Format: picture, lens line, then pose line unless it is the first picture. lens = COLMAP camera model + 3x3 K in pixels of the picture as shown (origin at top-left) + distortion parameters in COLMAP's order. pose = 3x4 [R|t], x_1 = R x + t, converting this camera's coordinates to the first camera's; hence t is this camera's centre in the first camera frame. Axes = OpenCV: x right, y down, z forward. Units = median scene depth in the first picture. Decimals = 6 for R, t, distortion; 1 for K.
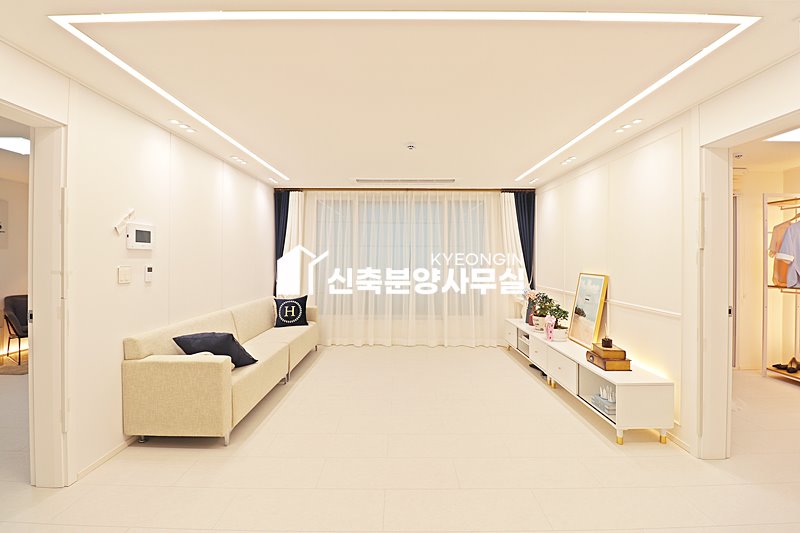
lens RADIAL K [[374.4, 0, 400.0], [0, 374.4, 266.5], [0, 0, 1]] dist [-0.010976, -0.000990]
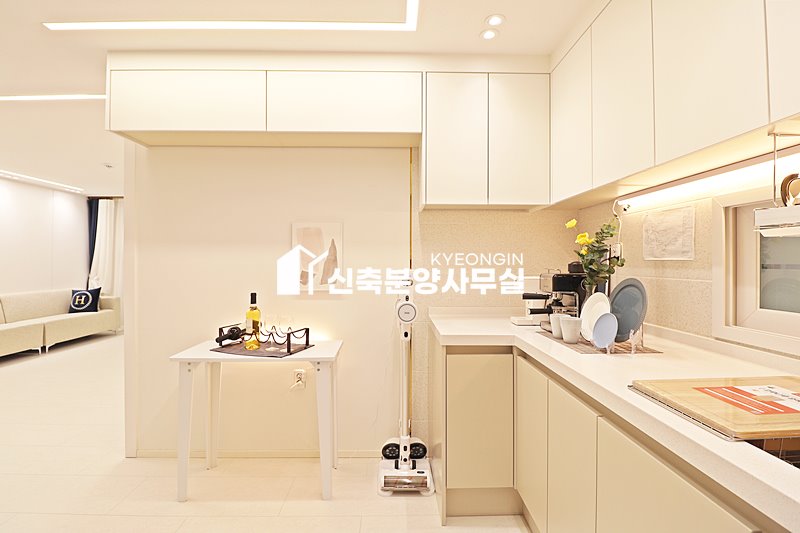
lens RADIAL K [[374.4, 0, 400.0], [0, 374.4, 266.5], [0, 0, 1]] dist [-0.010976, -0.000990]
pose [[0.999835, -0.005490, 0.017296, 0.691423], [0.005613, 0.999959, -0.007037, 0.025845], [-0.017257, 0.007133, 0.999826, -0.202482]]
